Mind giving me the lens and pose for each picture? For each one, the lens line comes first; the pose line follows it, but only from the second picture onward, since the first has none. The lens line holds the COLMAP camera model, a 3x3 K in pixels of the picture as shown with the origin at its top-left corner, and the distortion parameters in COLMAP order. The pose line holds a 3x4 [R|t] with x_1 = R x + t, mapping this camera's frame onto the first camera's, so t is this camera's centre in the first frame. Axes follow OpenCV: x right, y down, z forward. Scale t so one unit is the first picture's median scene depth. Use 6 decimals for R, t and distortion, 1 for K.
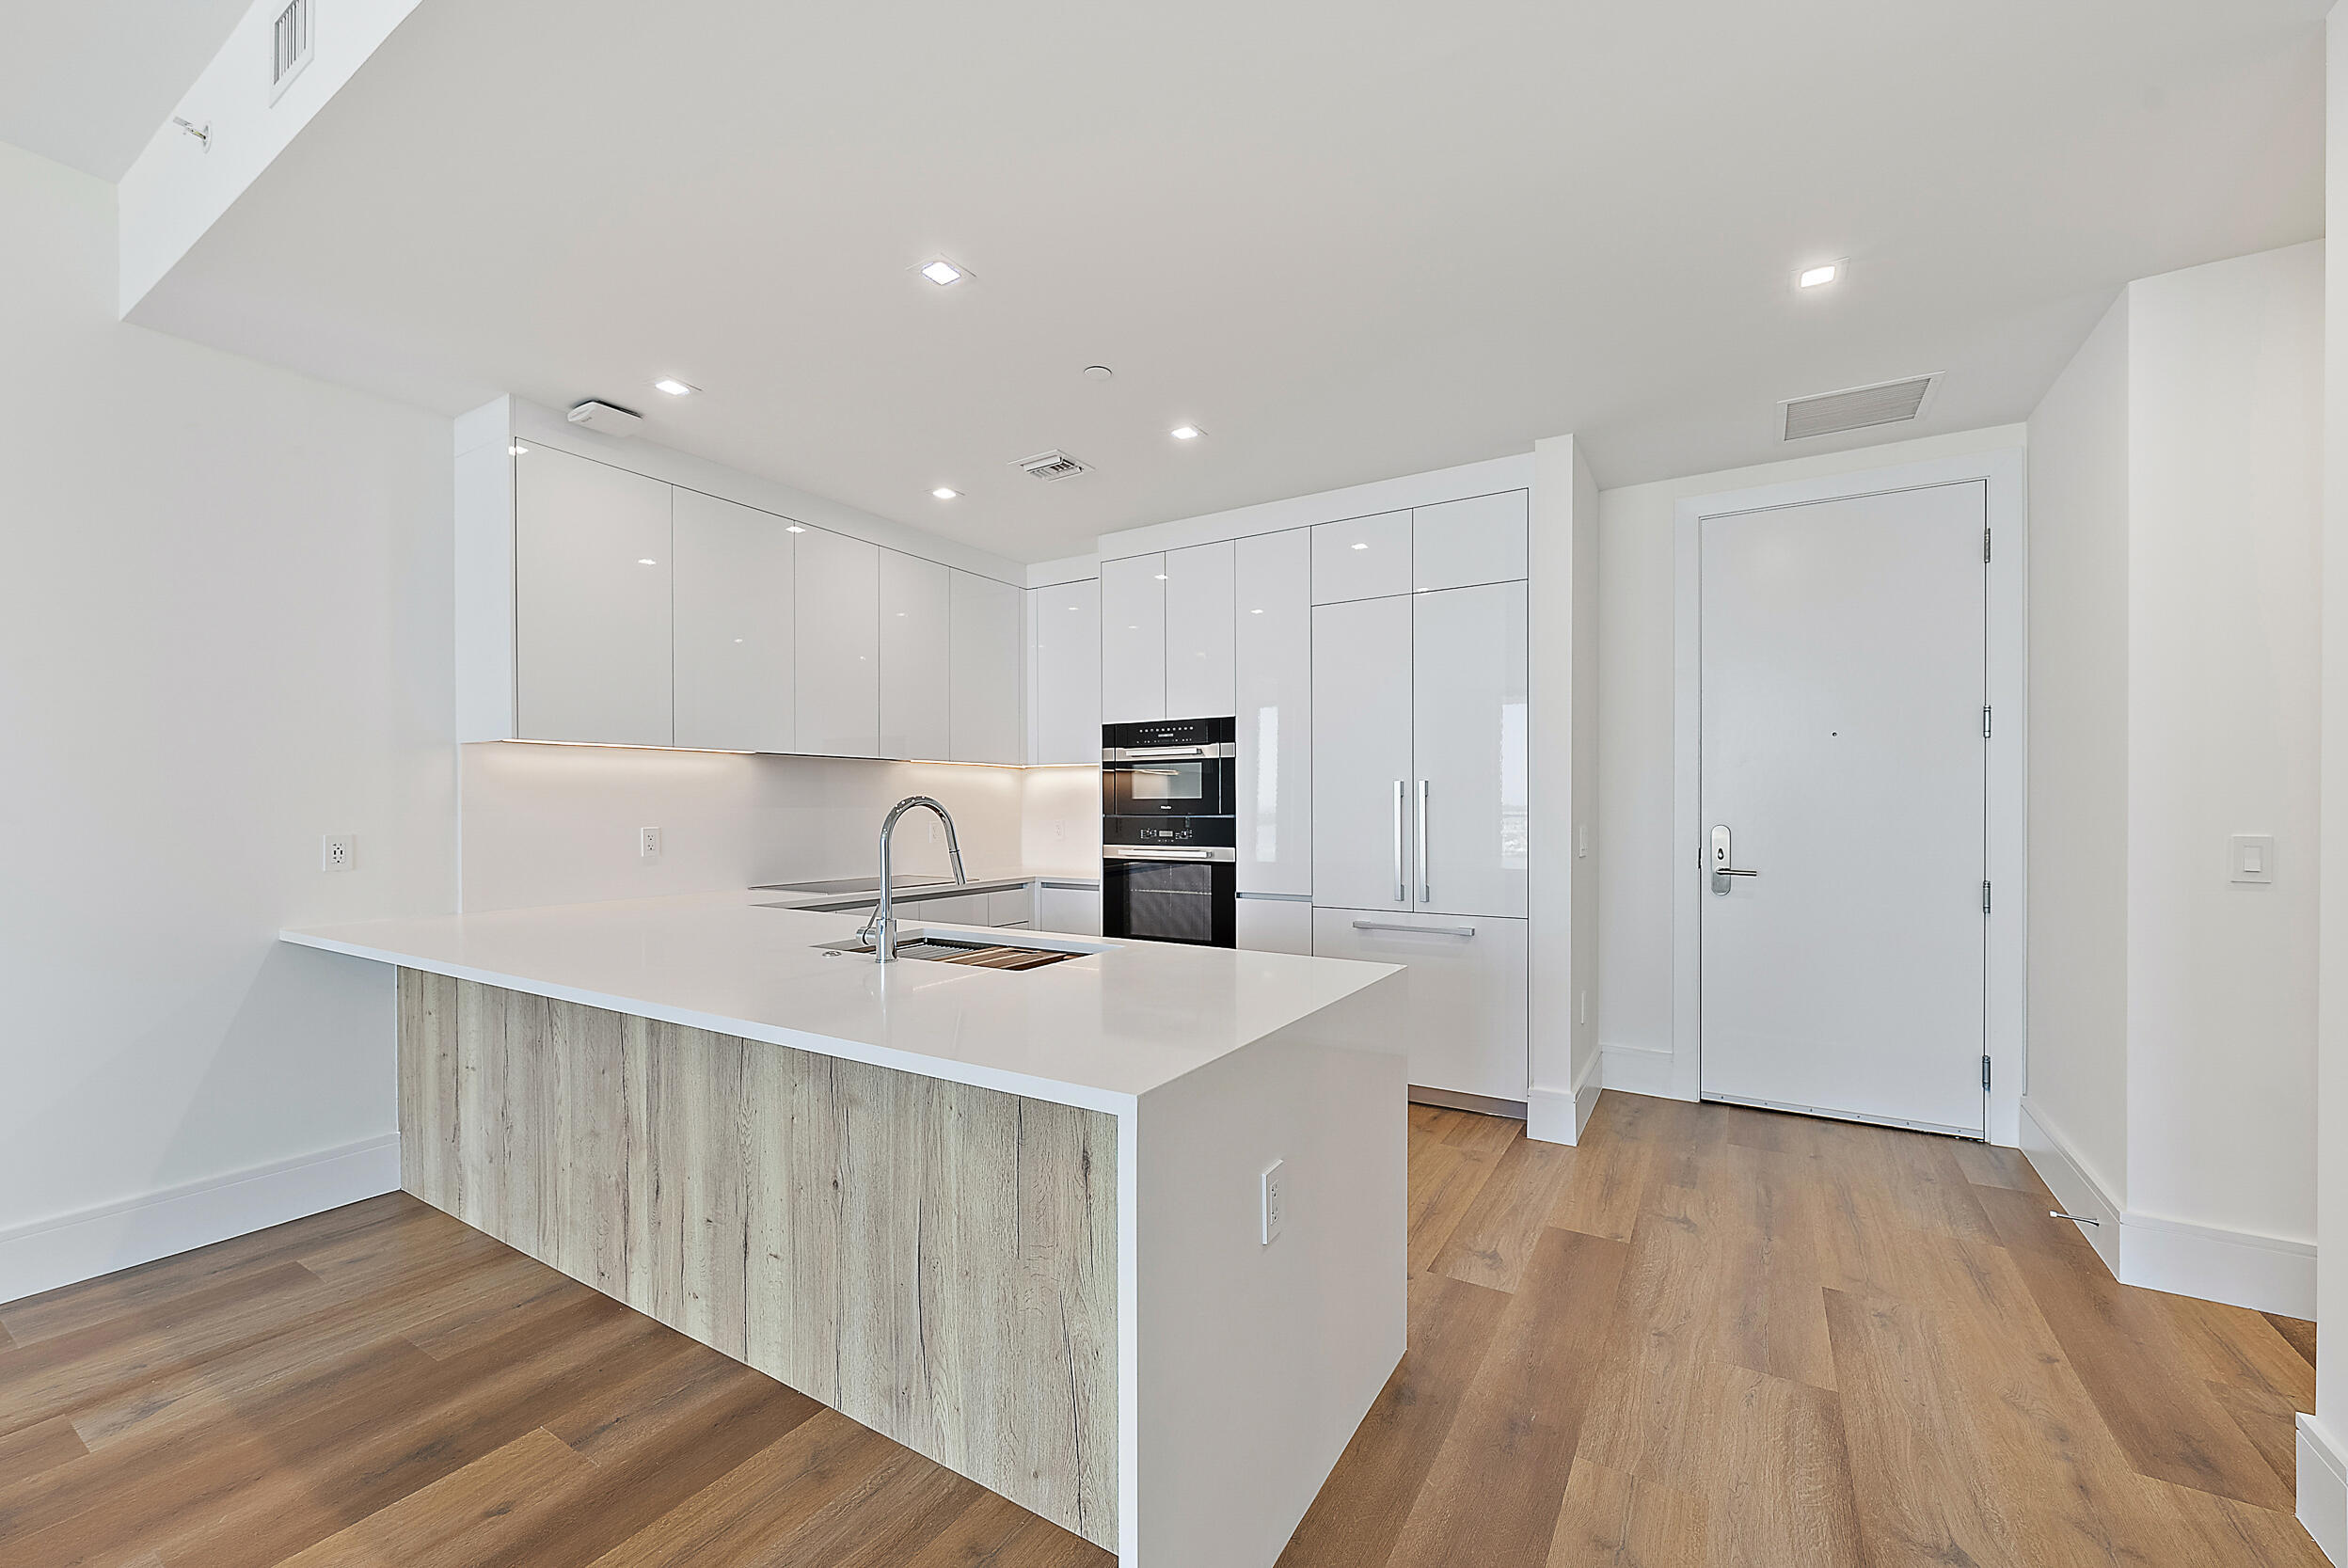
lens RADIAL K [[936.1, 0, 1134.5], [0, 936.1, 821.5], [0, 0, 1]] dist [0.001218, -0.000009]
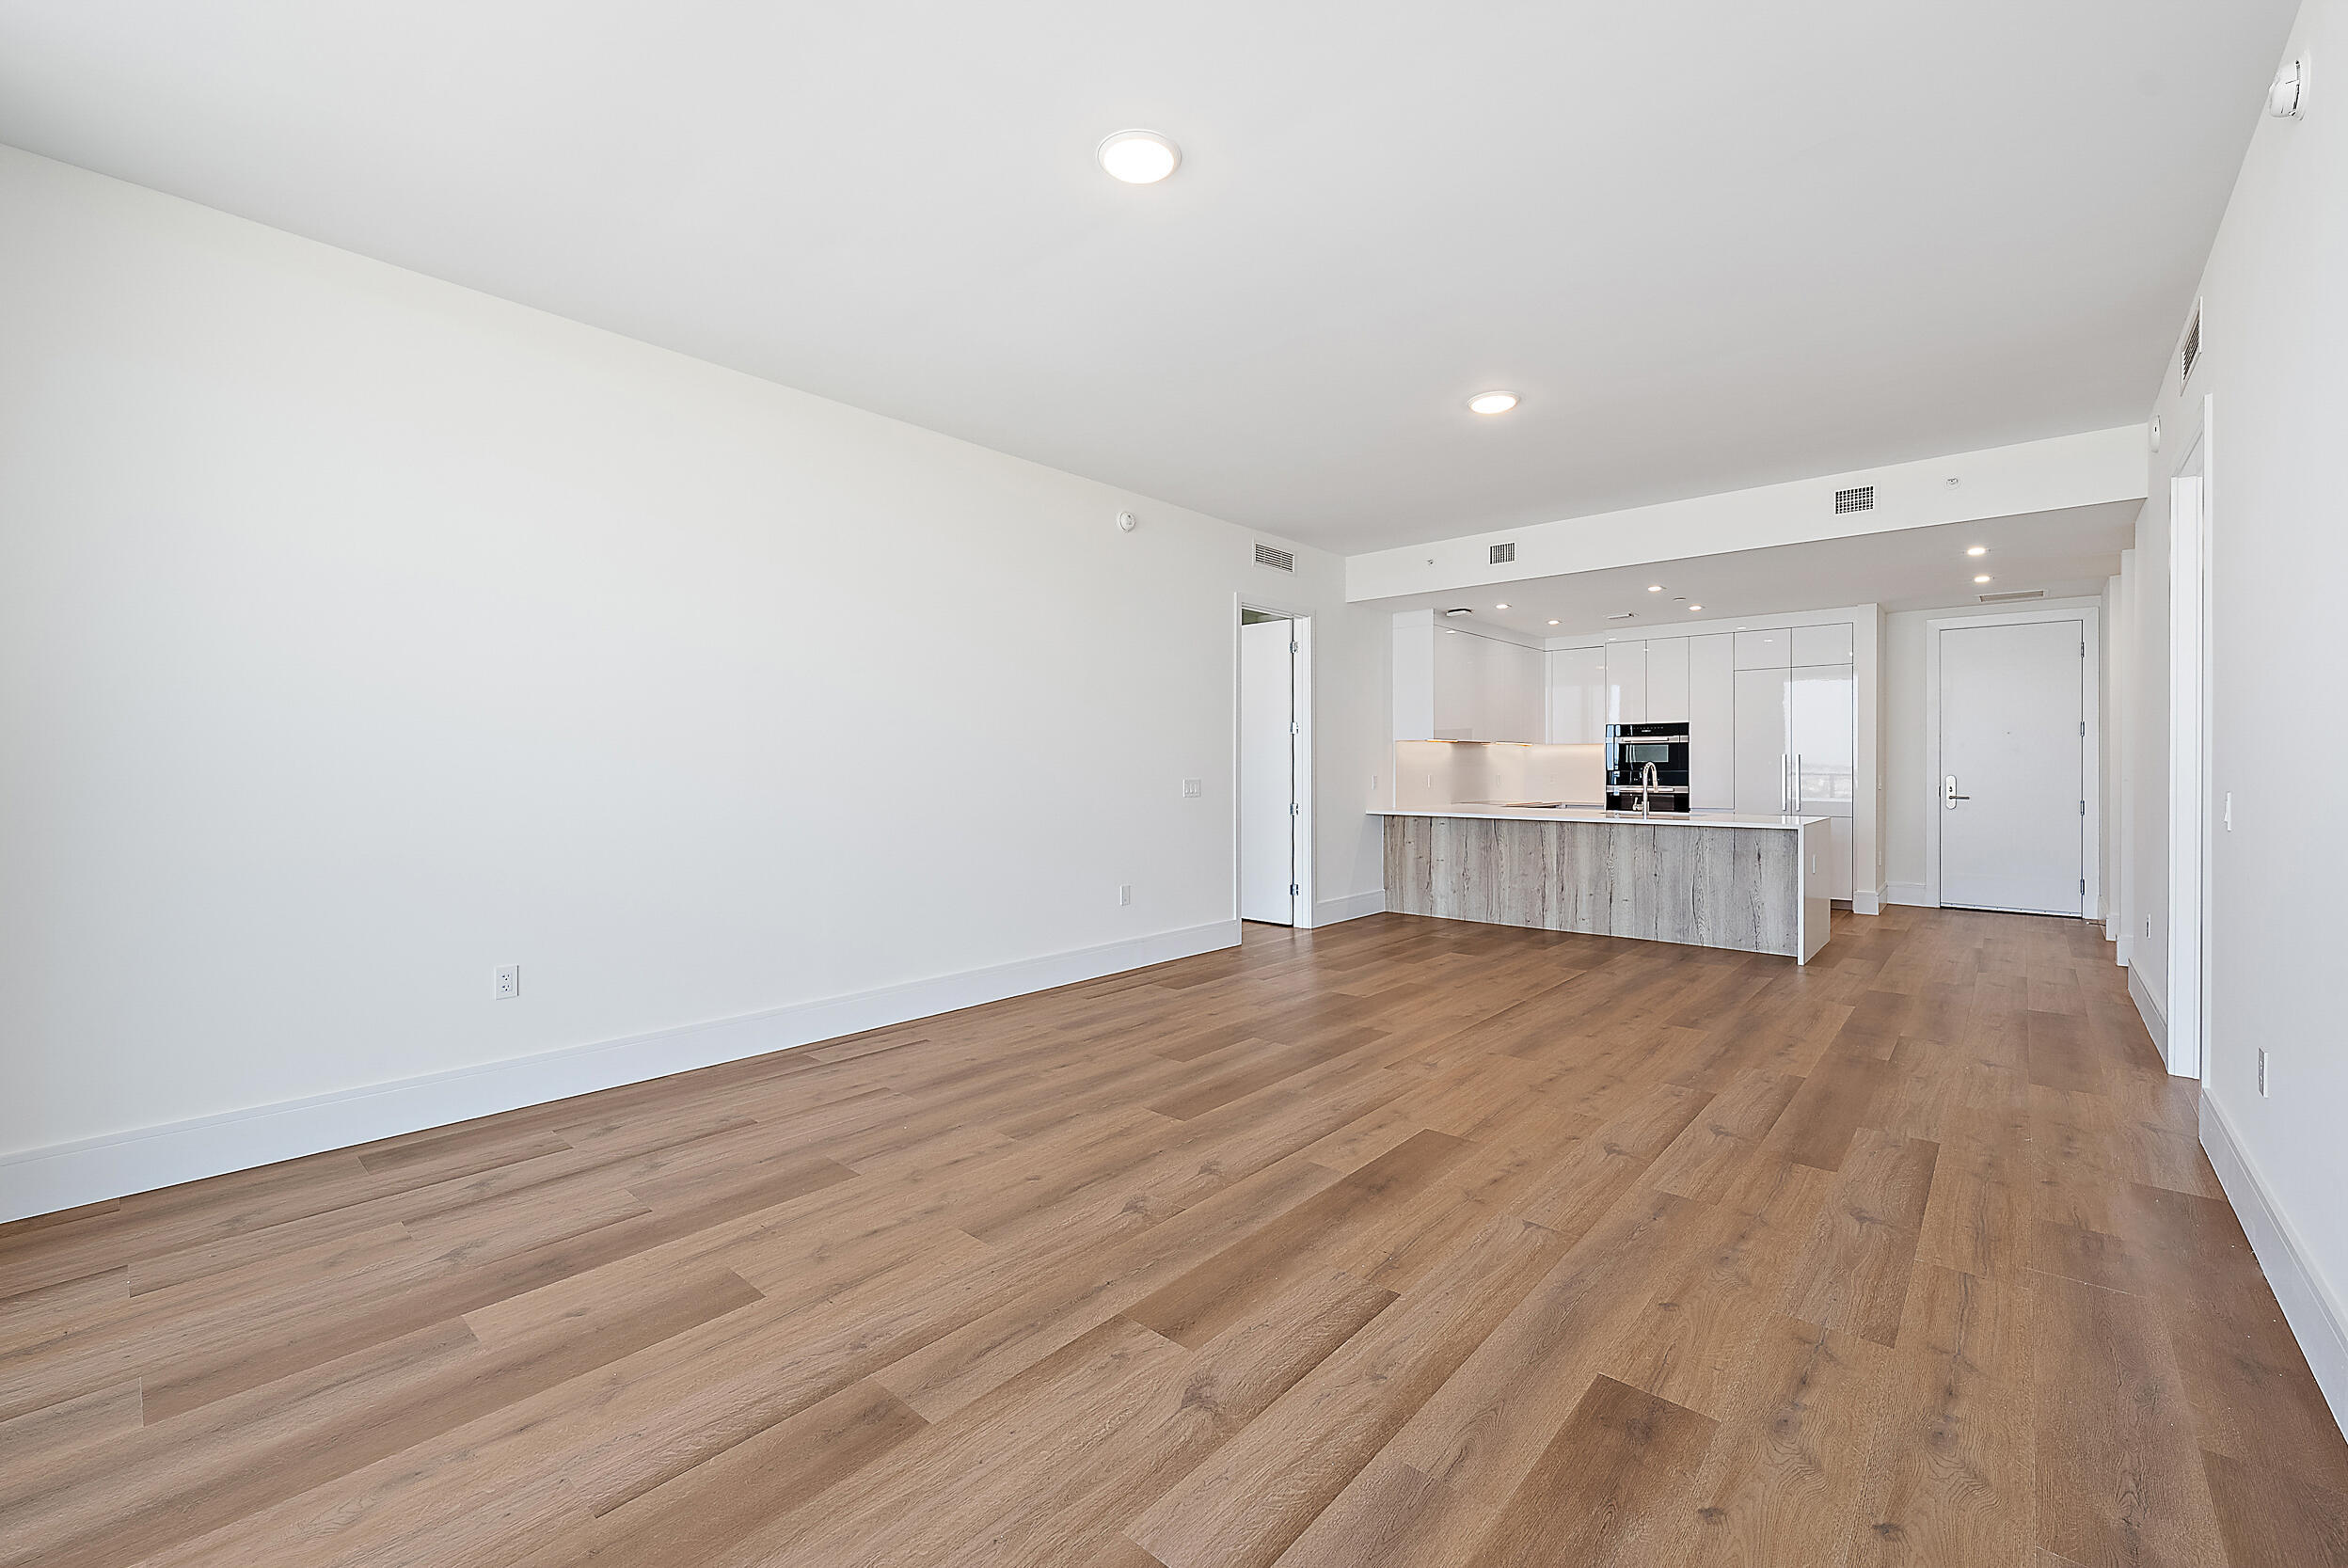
lens RADIAL K [[936.1, 0, 1175.8], [0, 936.1, 774.5], [0, 0, 1]] dist [0.001218, -0.000009]
pose [[0.988285, 0.002658, -0.152595, -0.687548], [-0.004149, 0.999947, -0.009455, 0.026115], [0.152562, 0.009977, 0.988244, -1.196090]]
